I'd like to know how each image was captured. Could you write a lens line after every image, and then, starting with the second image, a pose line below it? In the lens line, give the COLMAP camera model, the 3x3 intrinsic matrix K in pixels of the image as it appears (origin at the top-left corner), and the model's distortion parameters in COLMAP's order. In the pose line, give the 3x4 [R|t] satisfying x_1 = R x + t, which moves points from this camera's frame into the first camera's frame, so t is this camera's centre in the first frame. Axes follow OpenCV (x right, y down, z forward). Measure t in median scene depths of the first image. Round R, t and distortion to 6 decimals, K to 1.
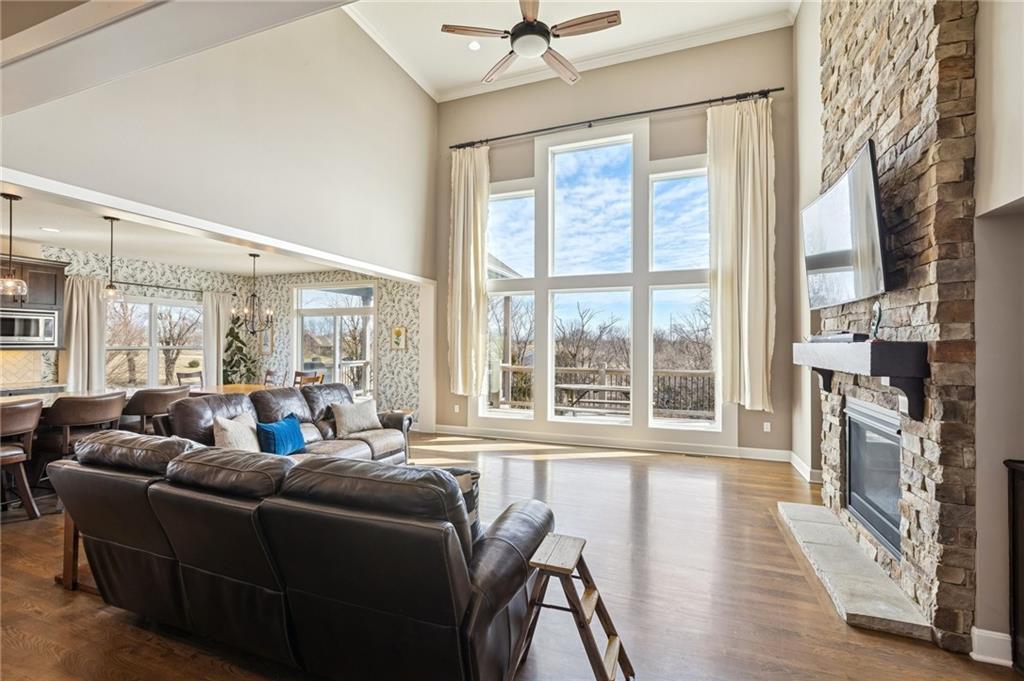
lens RADIAL K [[463.2, 0, 510.0], [0, 463.2, 338.9], [0, 0, 1]] dist [0.011256, -0.000471]
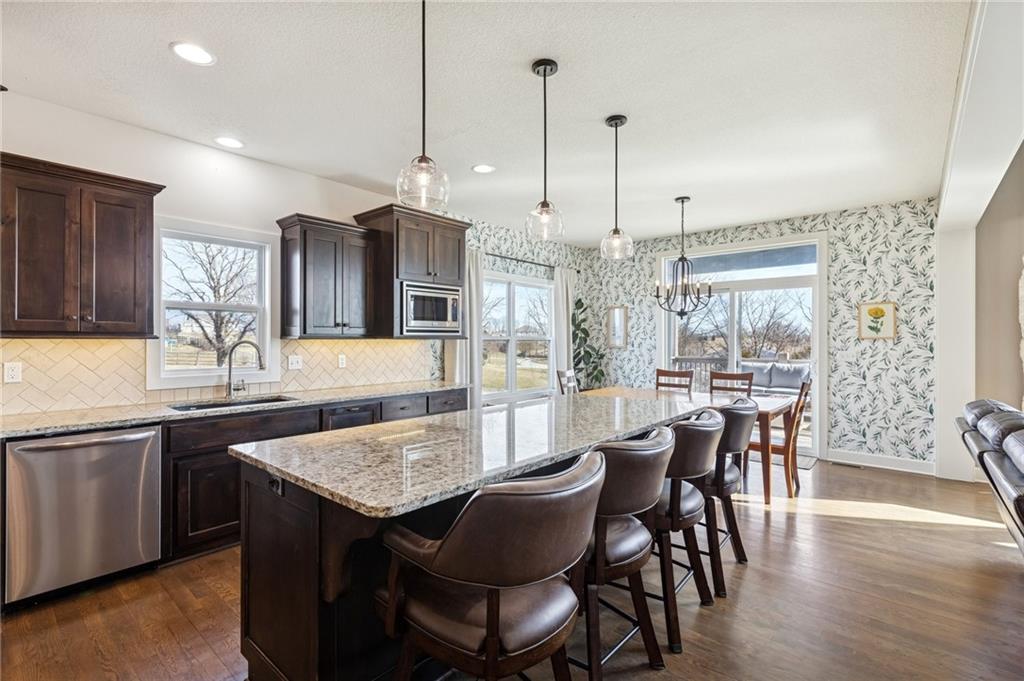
lens RADIAL K [[463.2, 0, 509.7], [0, 463.2, 339.5], [0, 0, 1]] dist [0.011256, -0.000471]
pose [[0.945609, -0.004010, -0.325282, -0.512208], [0.007463, 0.999928, 0.009369, 0.013937], [0.325221, -0.011287, 0.945571, 0.250890]]
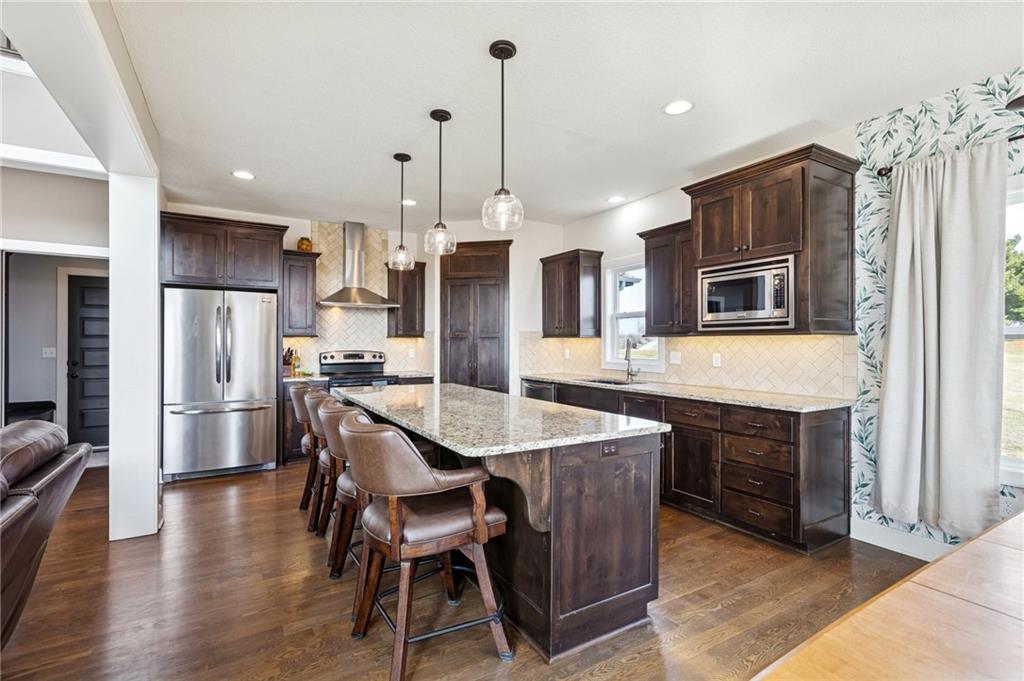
lens RADIAL K [[463.2, 0, 501.1], [0, 463.2, 342.4], [0, 0, 1]] dist [0.011256, -0.000471]
pose [[-0.604159, -0.005954, -0.796841, -0.315780], [0.004056, 0.999936, -0.010547, 0.028017], [0.796853, -0.009604, -0.604096, 0.825783]]
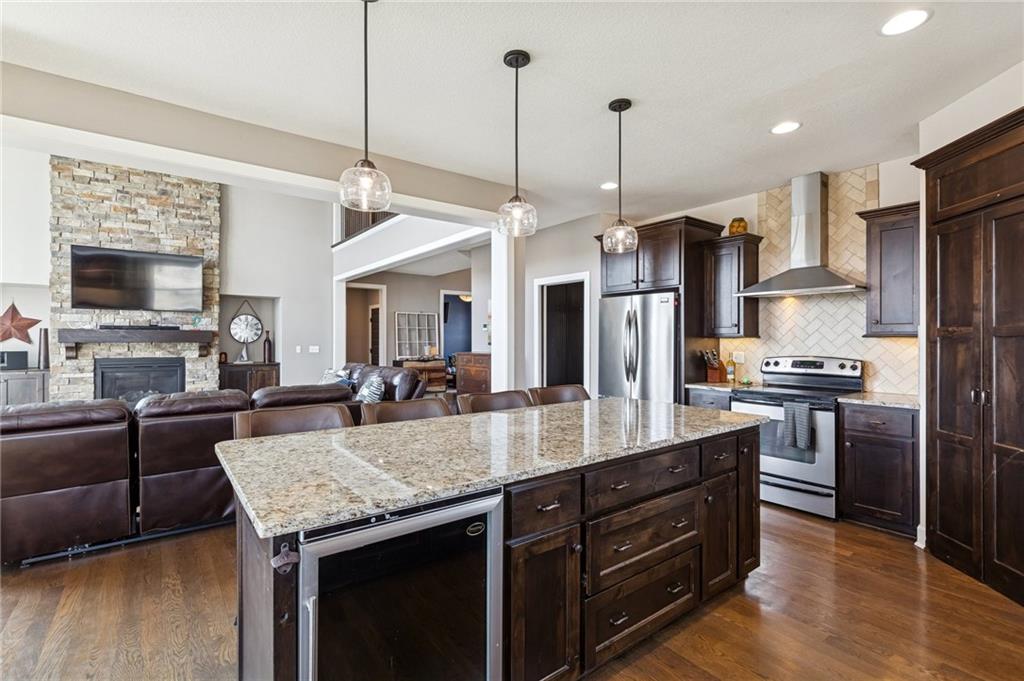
lens RADIAL K [[463.2, 0, 509.9], [0, 463.2, 342.8], [0, 0, 1]] dist [0.011256, -0.000471]
pose [[-0.858227, -0.008727, 0.513196, -0.743362], [-0.010093, 0.999949, 0.000125, 0.020635], [-0.513171, -0.005073, -0.858272, 0.817695]]
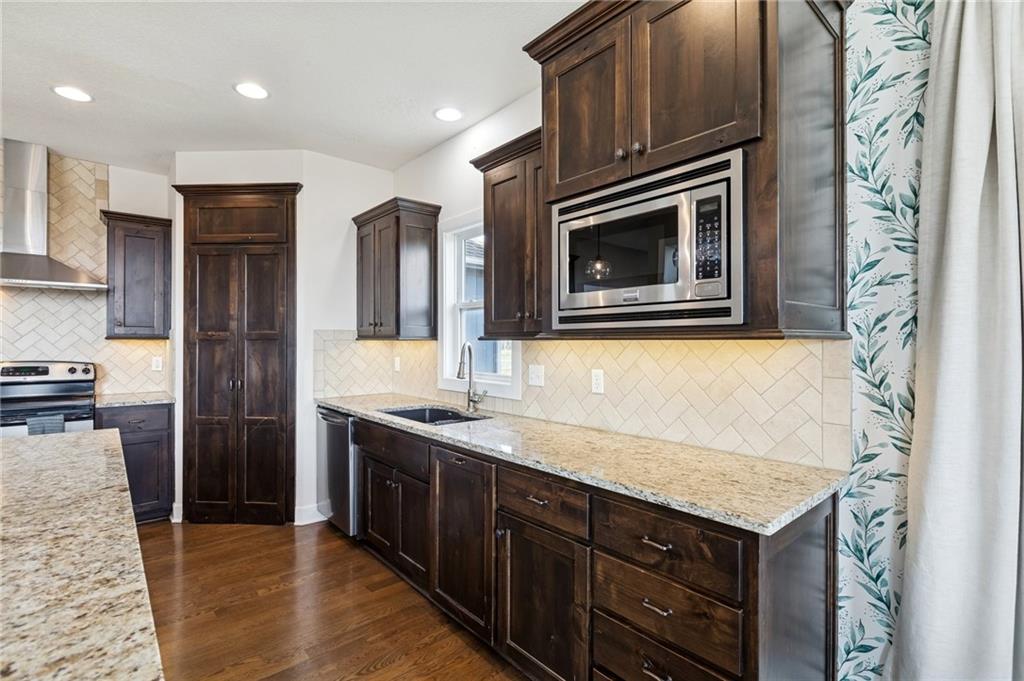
lens RADIAL K [[474.3, 0, 494.3], [0, 474.3, 342.6], [0, 0, 1]] dist [-0.001985, 0.000457]
pose [[-0.471190, -0.005717, -0.882013, -0.578078], [0.004691, 0.999949, -0.008988, 0.020984], [0.882019, -0.008373, -0.471139, 0.788598]]
